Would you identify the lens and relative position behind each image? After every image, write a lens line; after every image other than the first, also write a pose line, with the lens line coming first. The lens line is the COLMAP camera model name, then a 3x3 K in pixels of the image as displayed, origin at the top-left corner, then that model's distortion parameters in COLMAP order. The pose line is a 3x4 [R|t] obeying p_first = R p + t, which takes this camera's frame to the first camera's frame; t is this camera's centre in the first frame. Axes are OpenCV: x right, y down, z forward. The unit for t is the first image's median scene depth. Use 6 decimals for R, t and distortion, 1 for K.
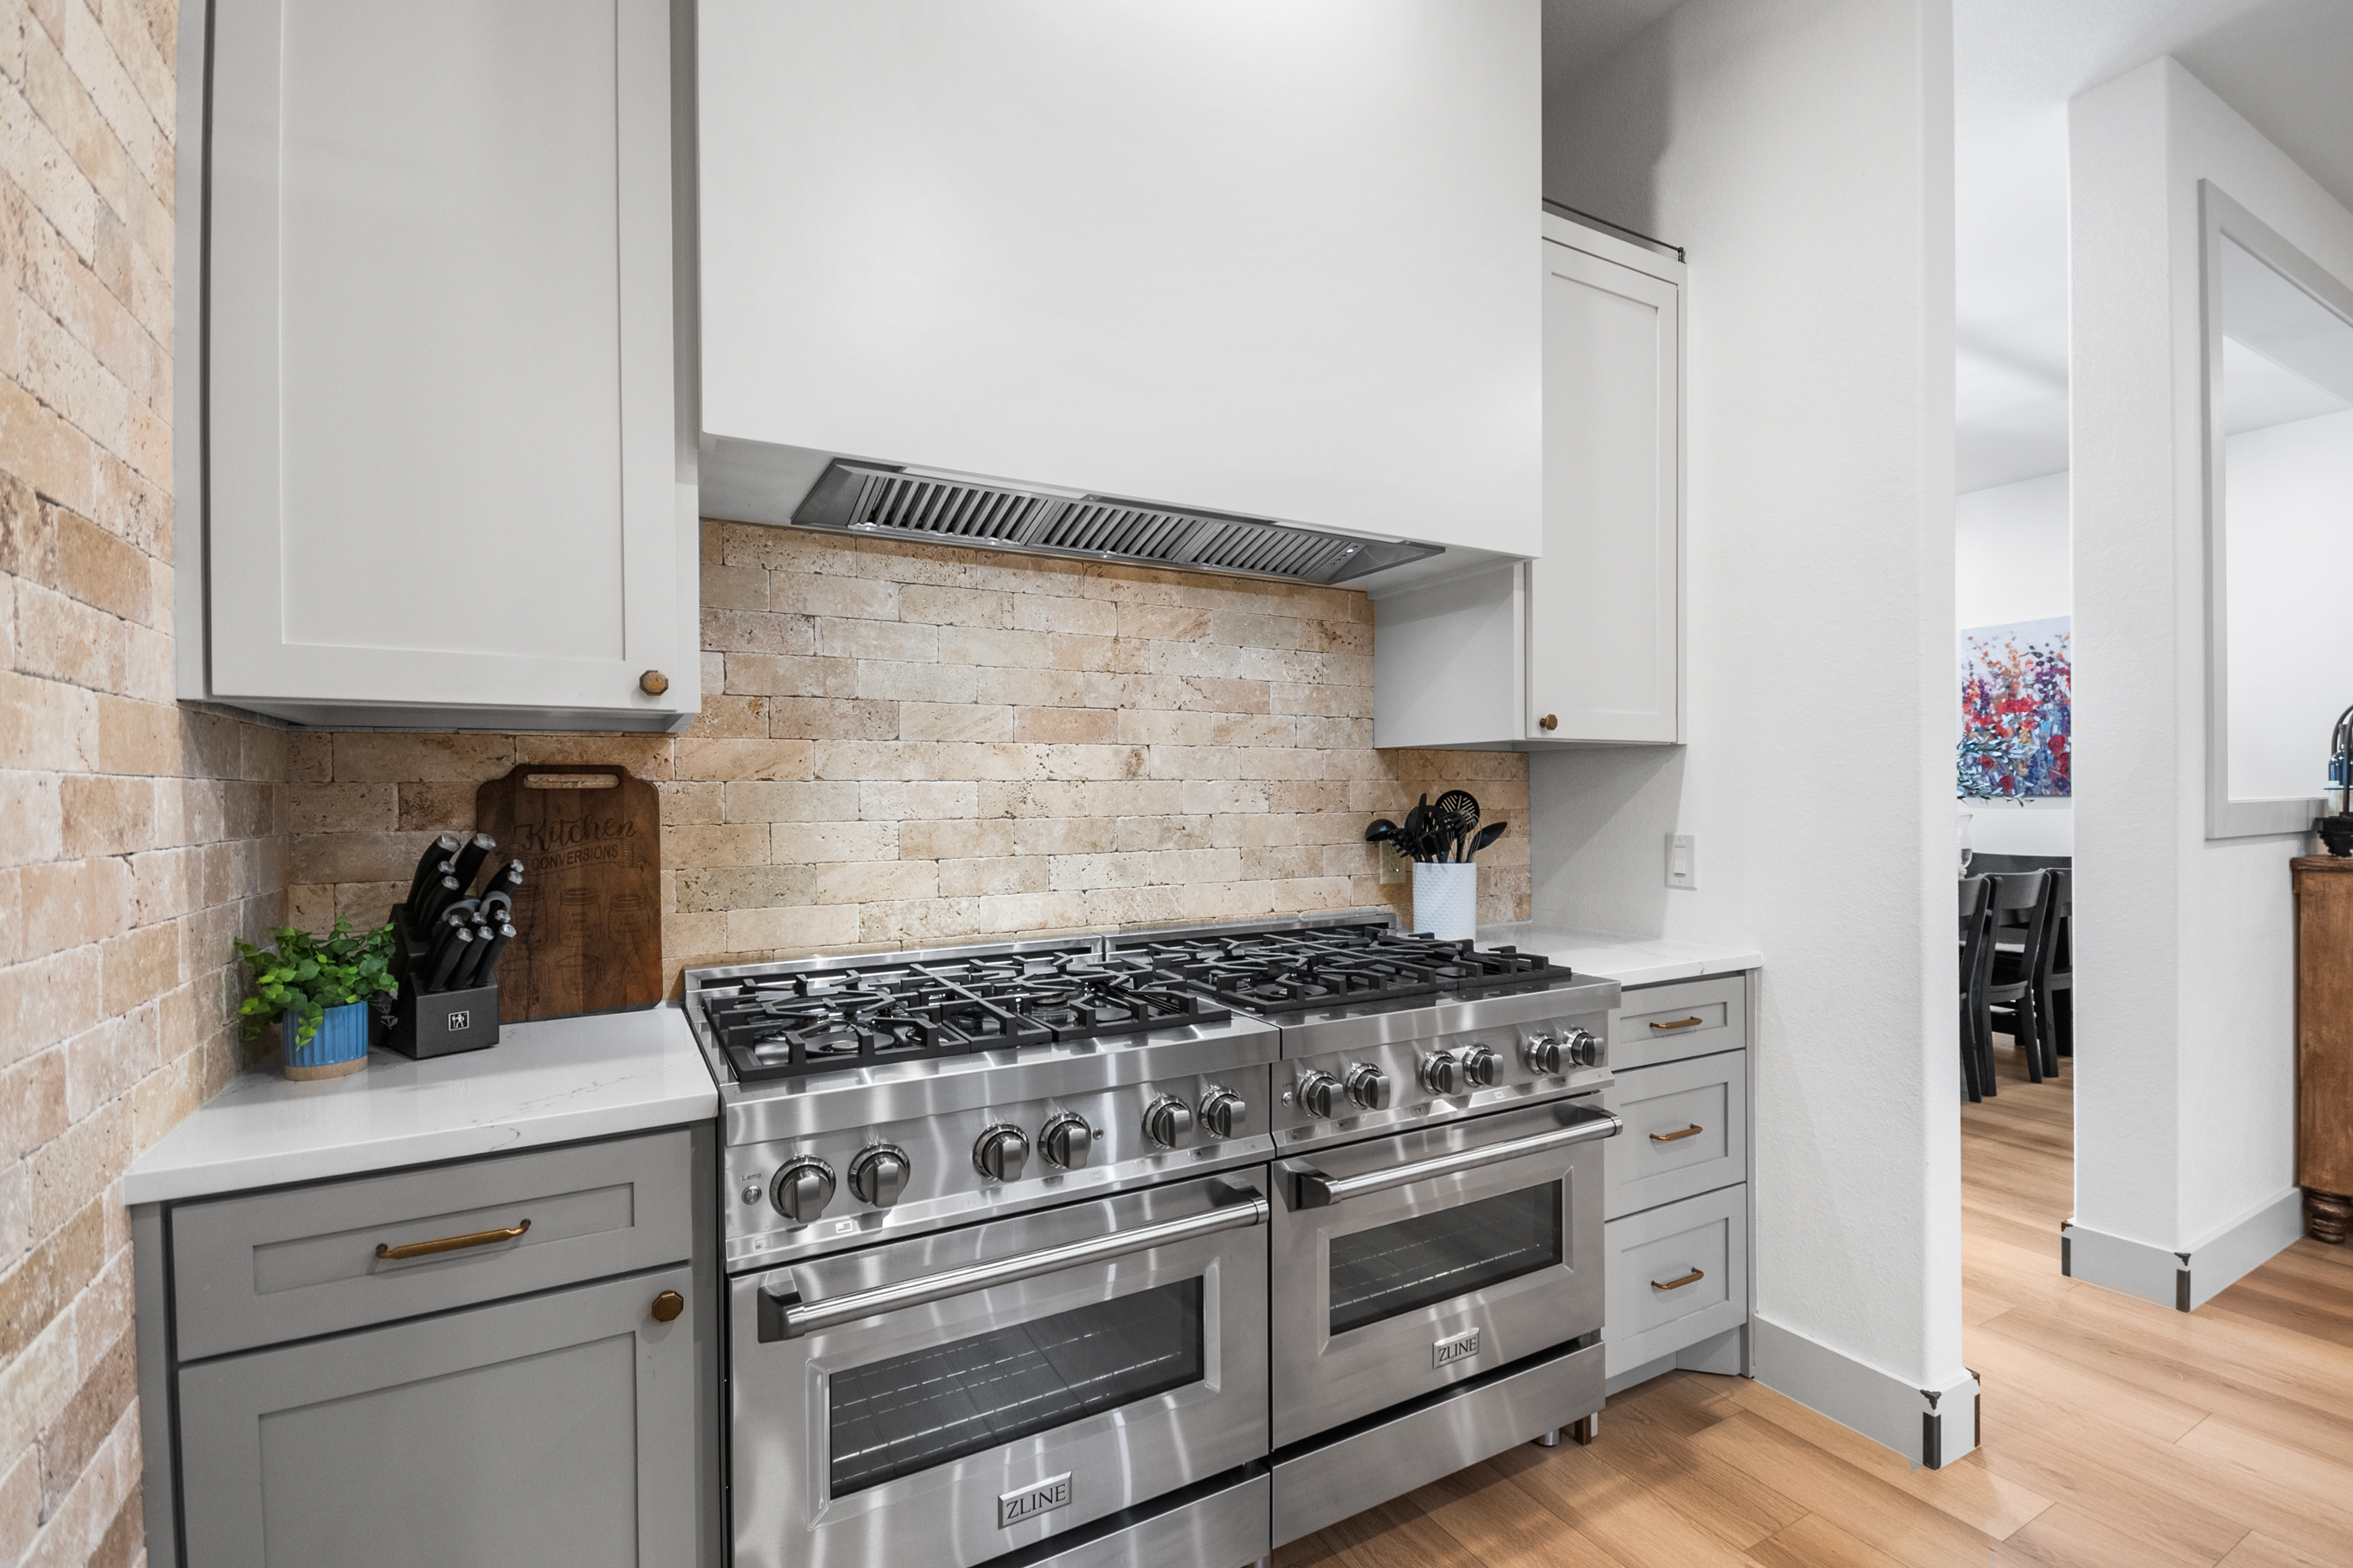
lens RADIAL K [[1051.8, 0, 1179.8], [0, 1051.8, 808.7], [0, 0, 1]] dist [0.009063, -0.006840]
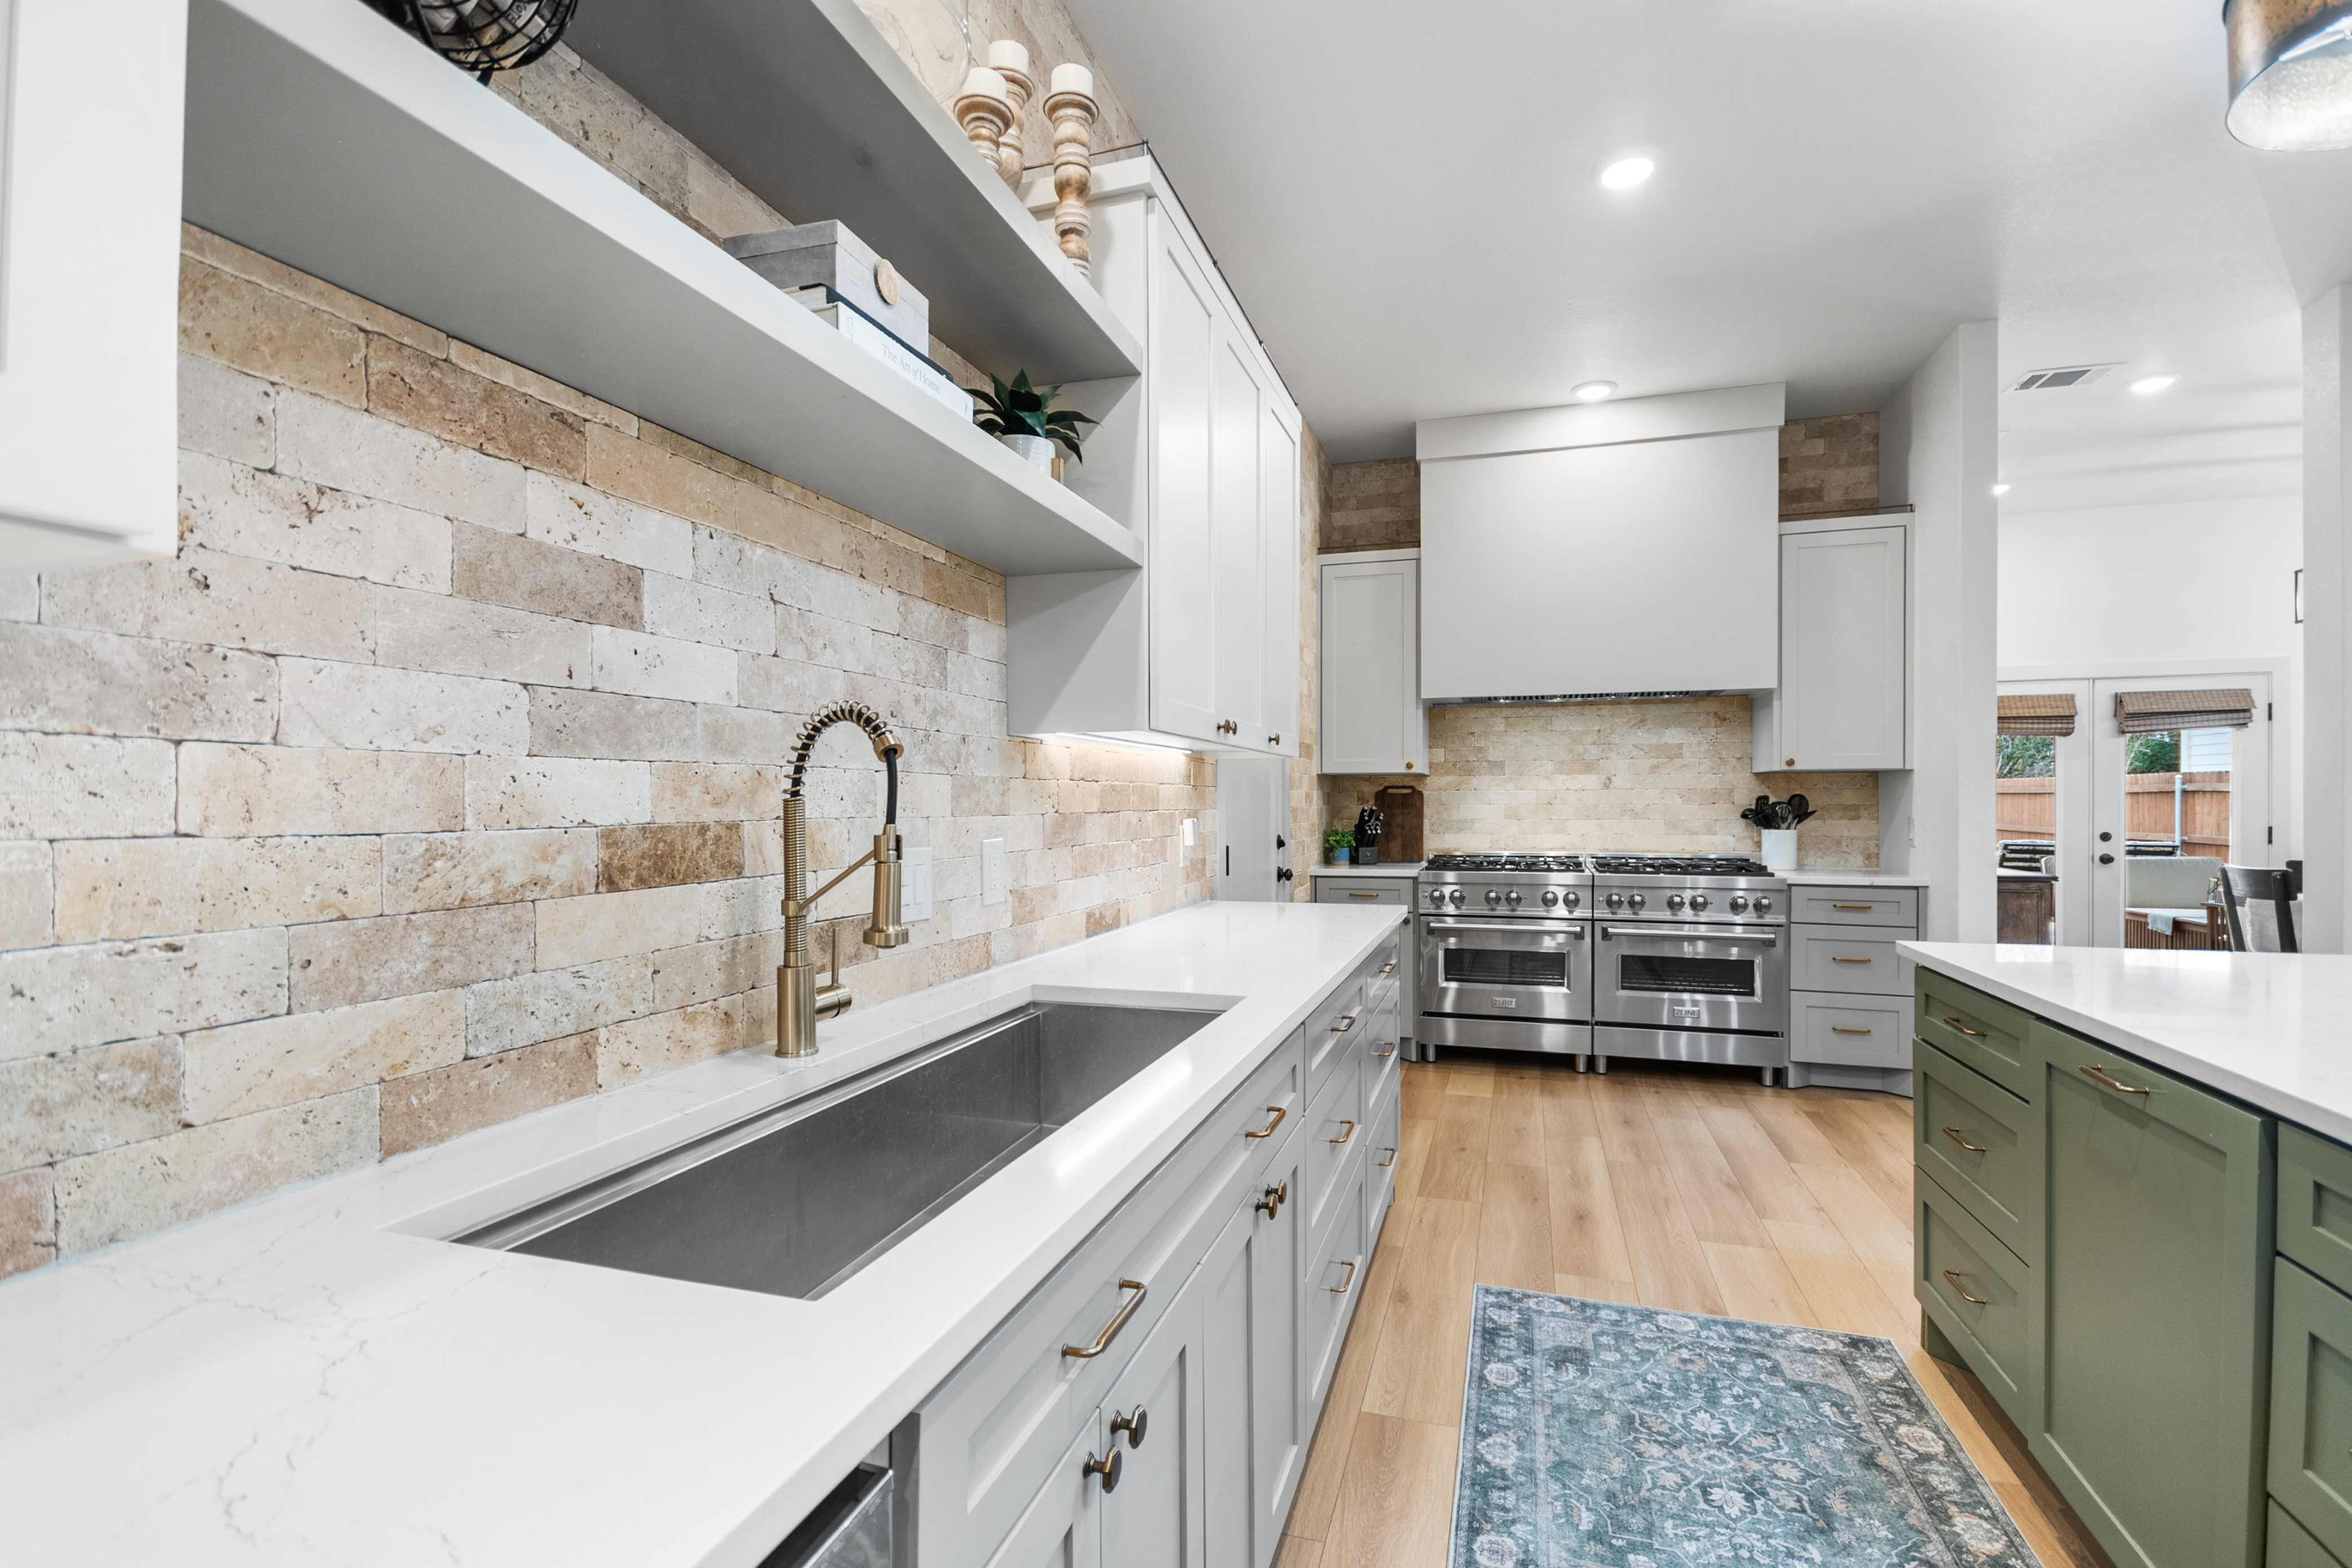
lens RADIAL K [[1051.5, 0, 1197.3], [0, 1051.5, 806.1], [0, 0, 1]] dist [0.009063, -0.006840]
pose [[0.688977, 0.008518, -0.724733, 1.008929], [-0.011748, 0.999931, 0.000584, 0.019294], [0.724688, 0.008111, 0.689029, -1.267537]]
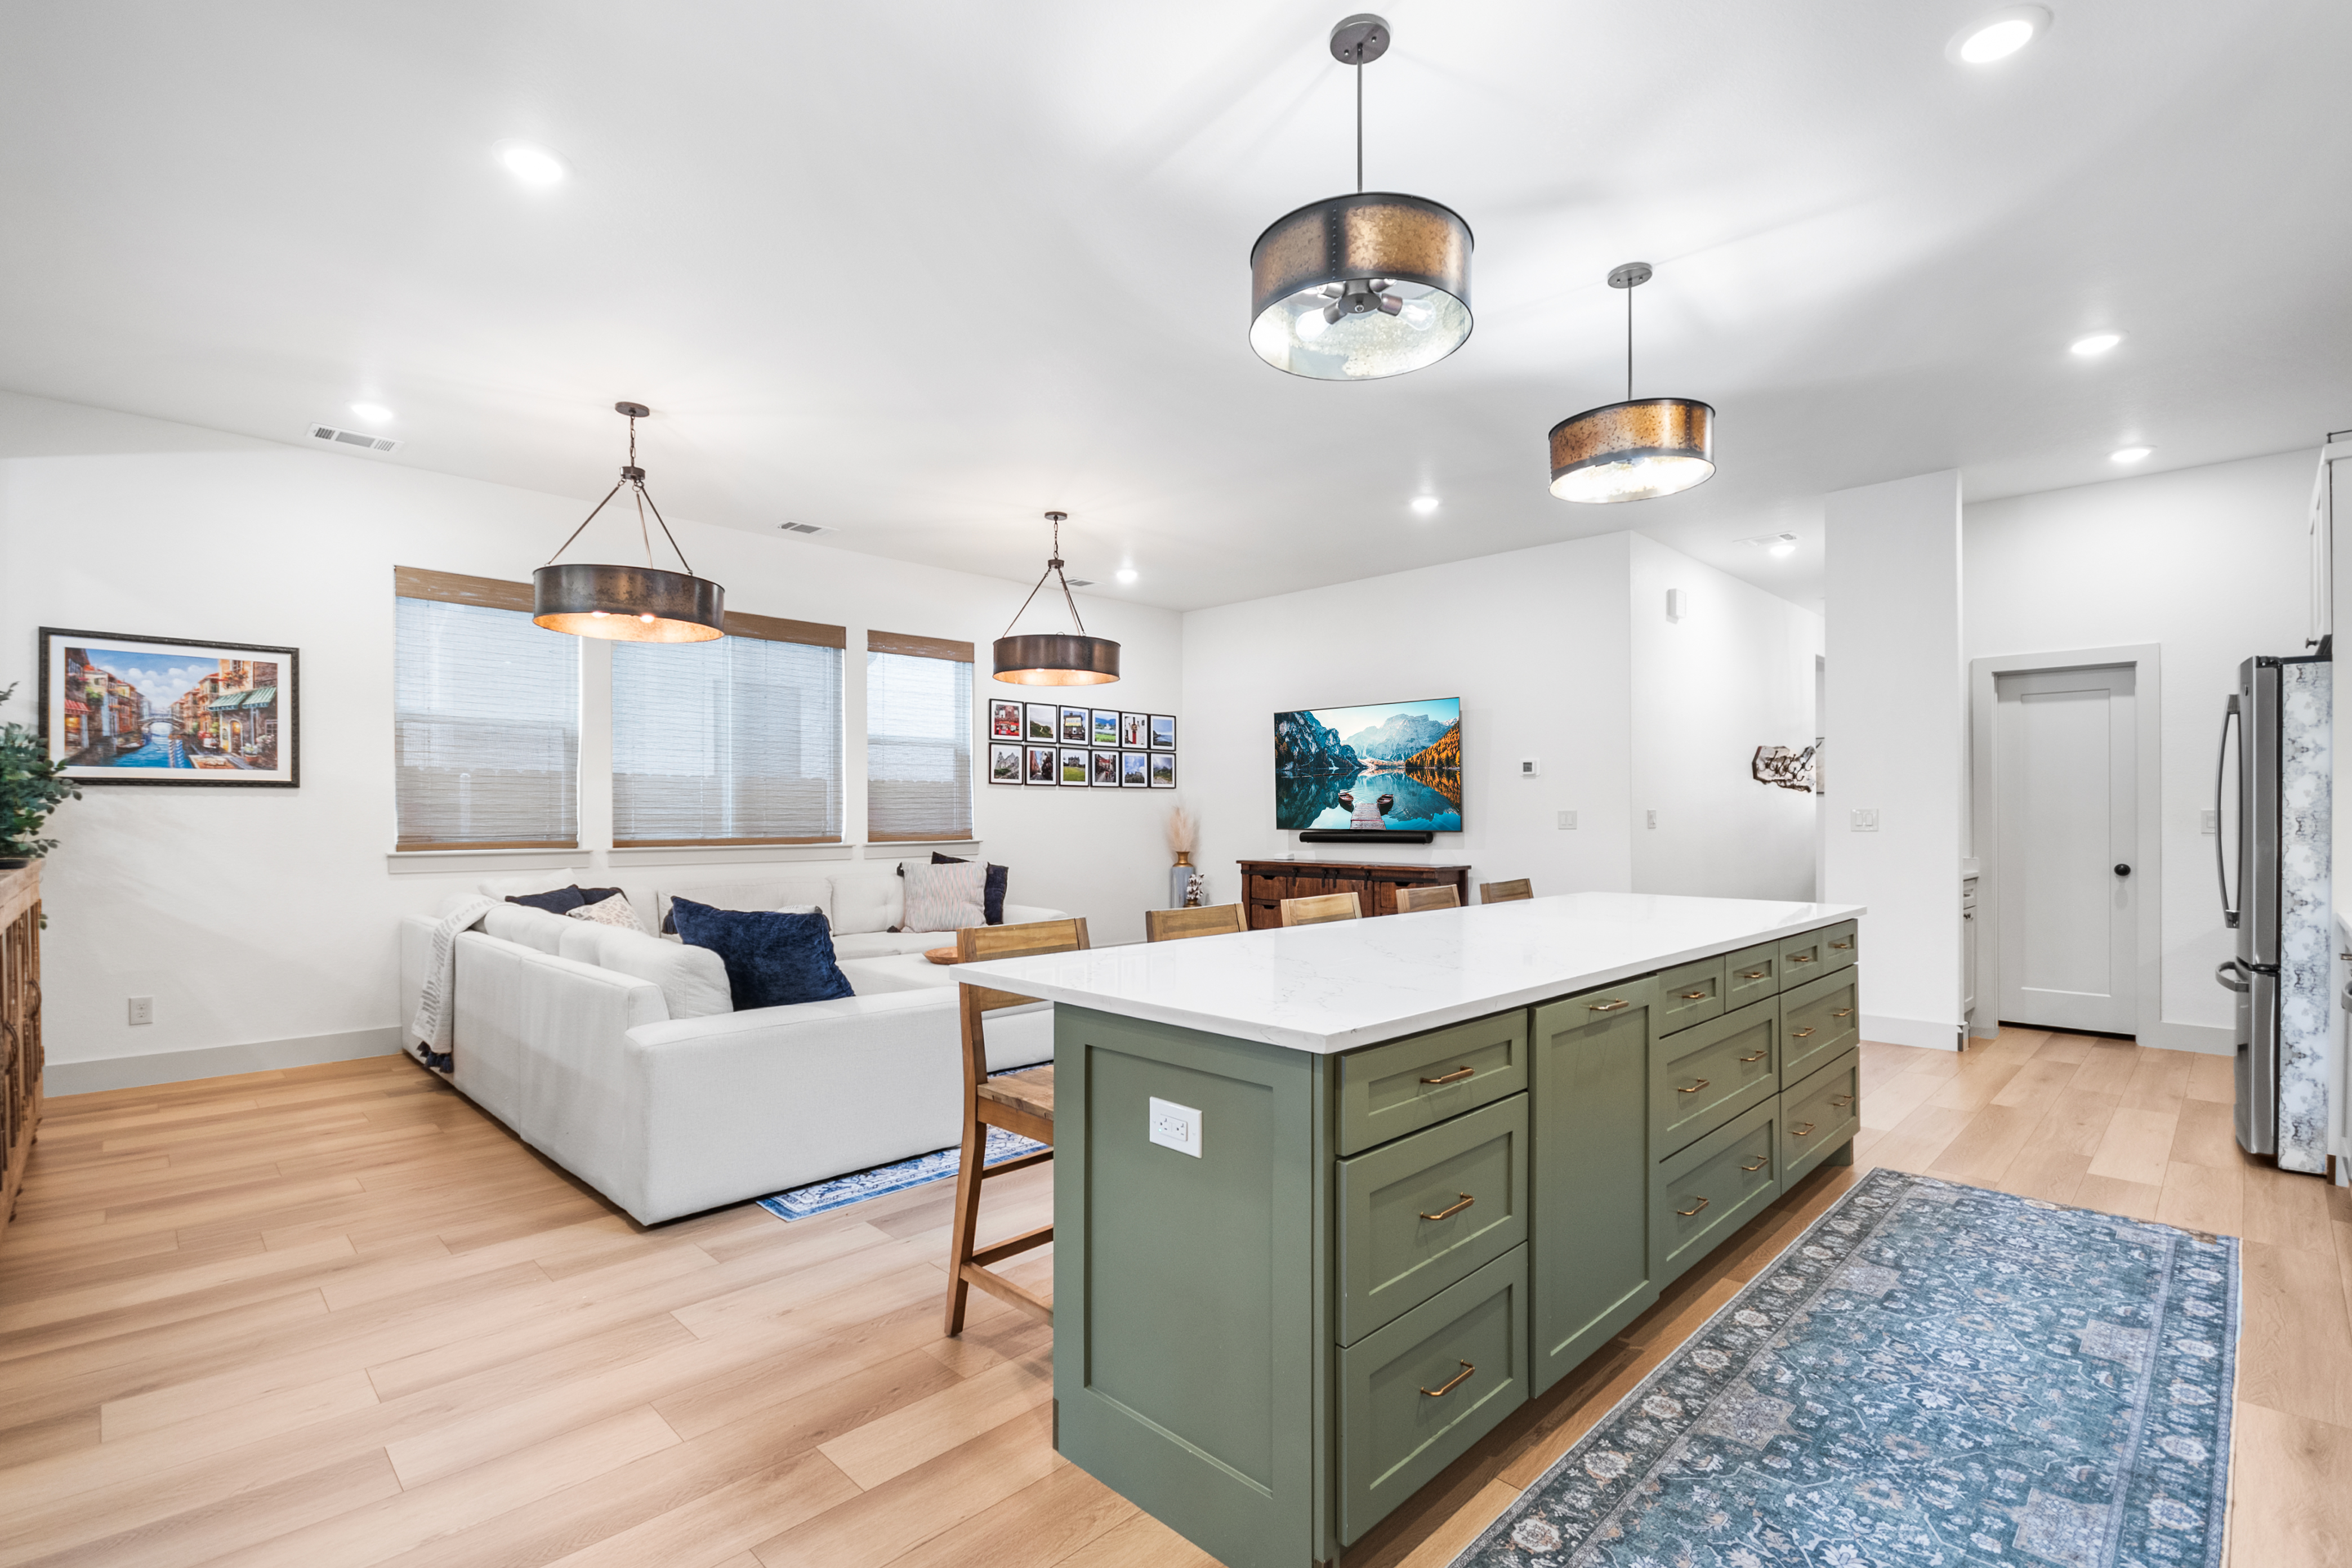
lens RADIAL K [[1051.4, 0, 1191.1], [0, 1051.4, 816.1], [0, 0, 1]] dist [0.009063, -0.006840]
pose [[-0.270140, 0.003519, 0.962815, 0.096386], [0.014493, 0.999895, 0.000412, 0.006888], [-0.962712, 0.014066, -0.270162, 0.250072]]
